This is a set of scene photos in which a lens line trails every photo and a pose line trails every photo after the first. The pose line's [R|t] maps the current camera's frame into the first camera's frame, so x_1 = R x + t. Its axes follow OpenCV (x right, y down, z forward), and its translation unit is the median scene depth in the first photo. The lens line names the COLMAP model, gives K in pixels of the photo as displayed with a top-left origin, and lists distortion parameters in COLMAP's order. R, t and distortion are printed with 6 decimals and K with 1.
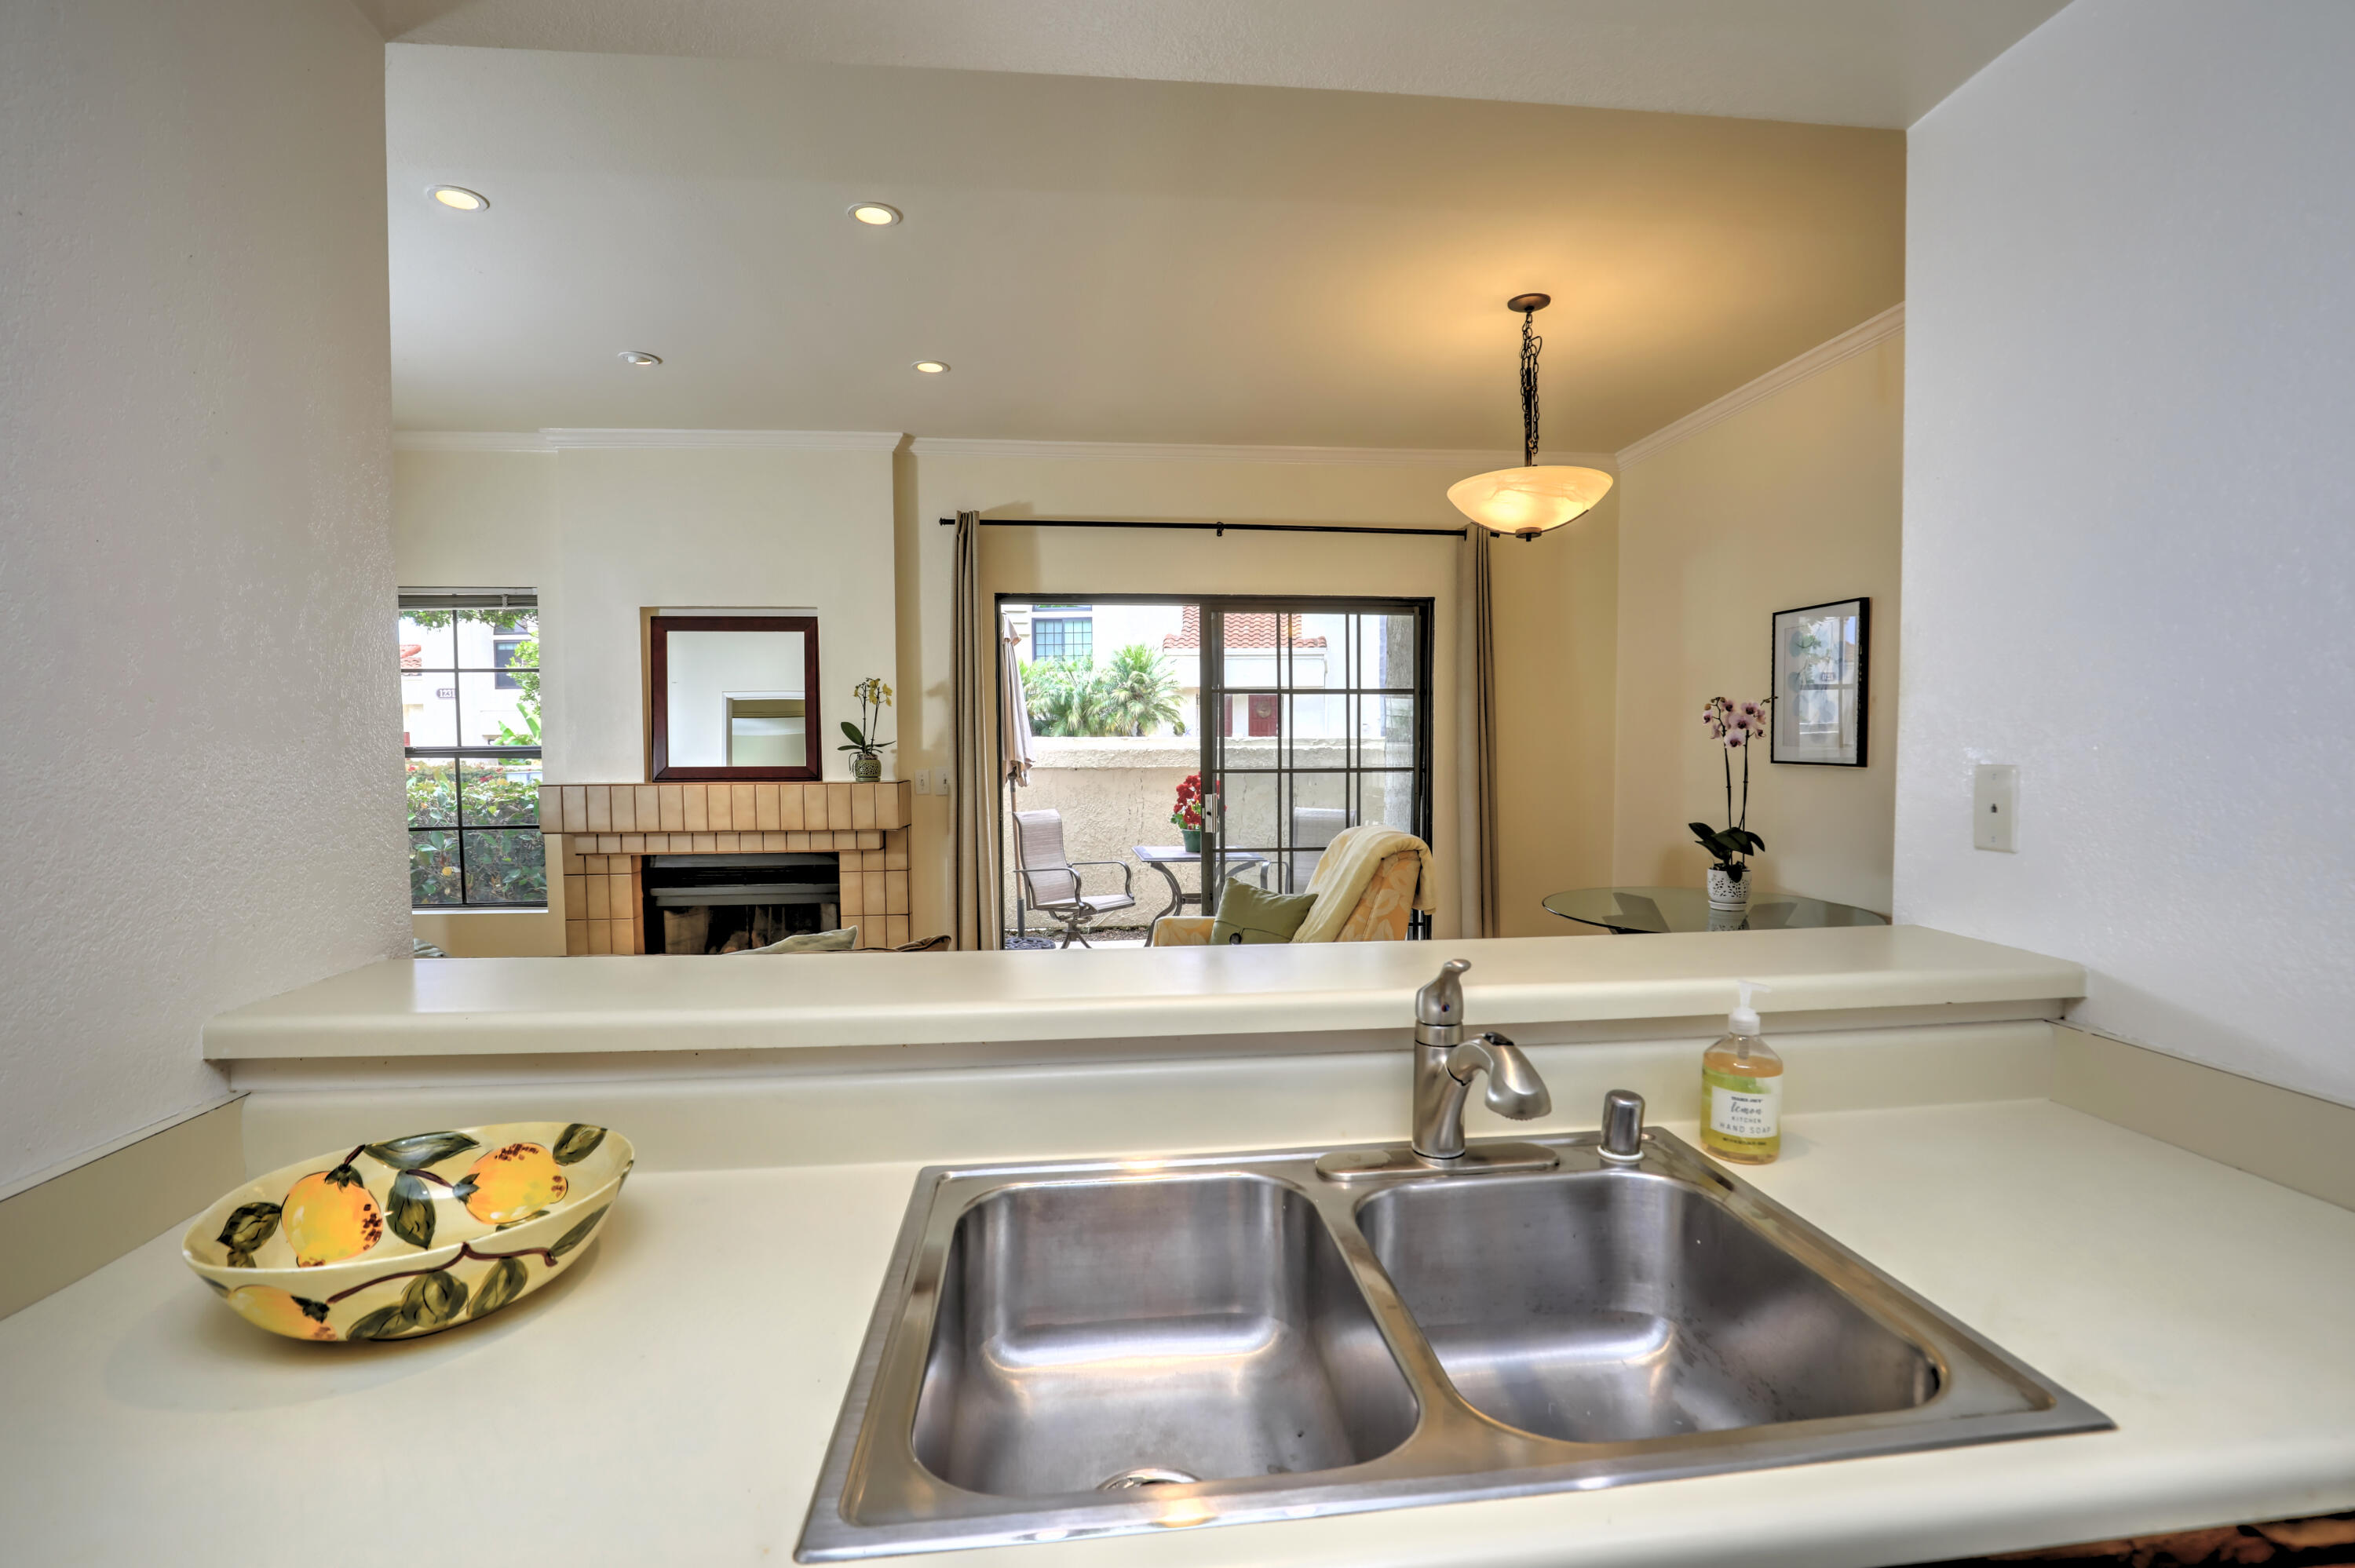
lens RADIAL K [[1092.1, 0, 1181.1], [0, 1092.1, 798.0], [0, 0, 1]] dist [-0.035699, 0.006357]
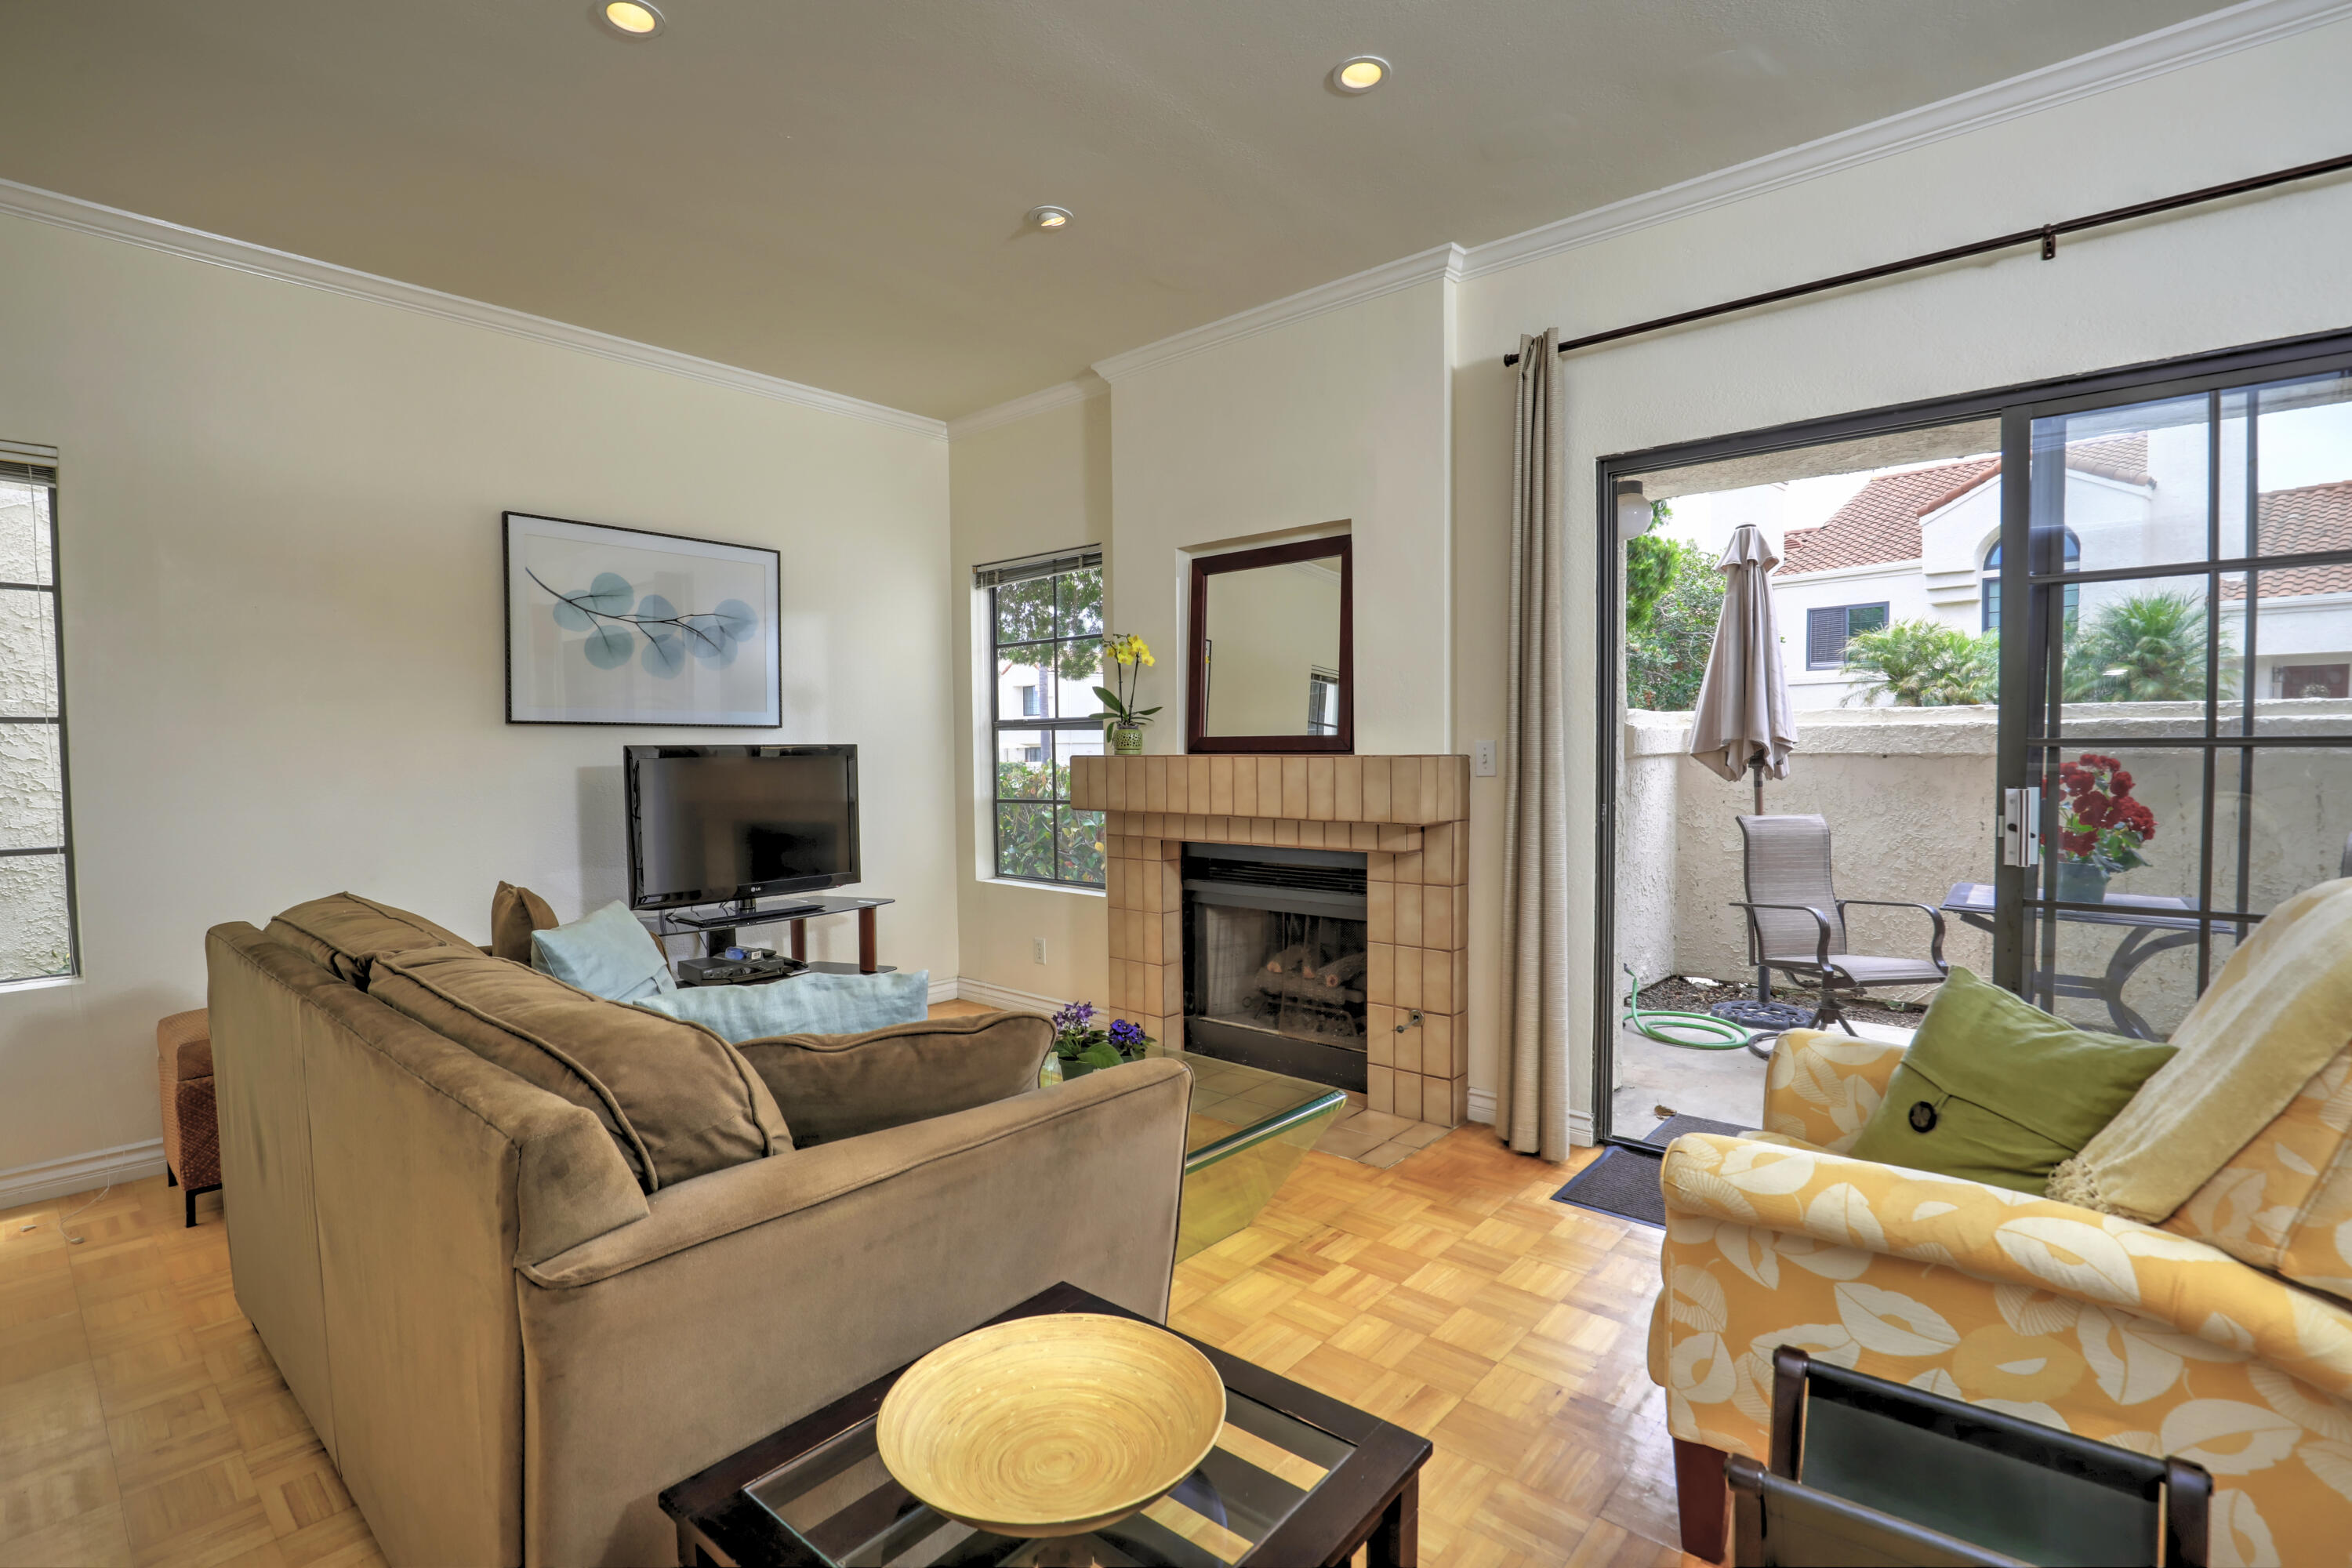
lens RADIAL K [[1090.9, 0, 1177.9], [0, 1090.9, 799.9], [0, 0, 1]] dist [-0.035699, 0.006357]
pose [[0.692167, 0.033577, -0.720955, 0.117633], [-0.034723, 0.999310, 0.013203, 0.008672], [0.720901, 0.015895, 0.692856, 0.400633]]
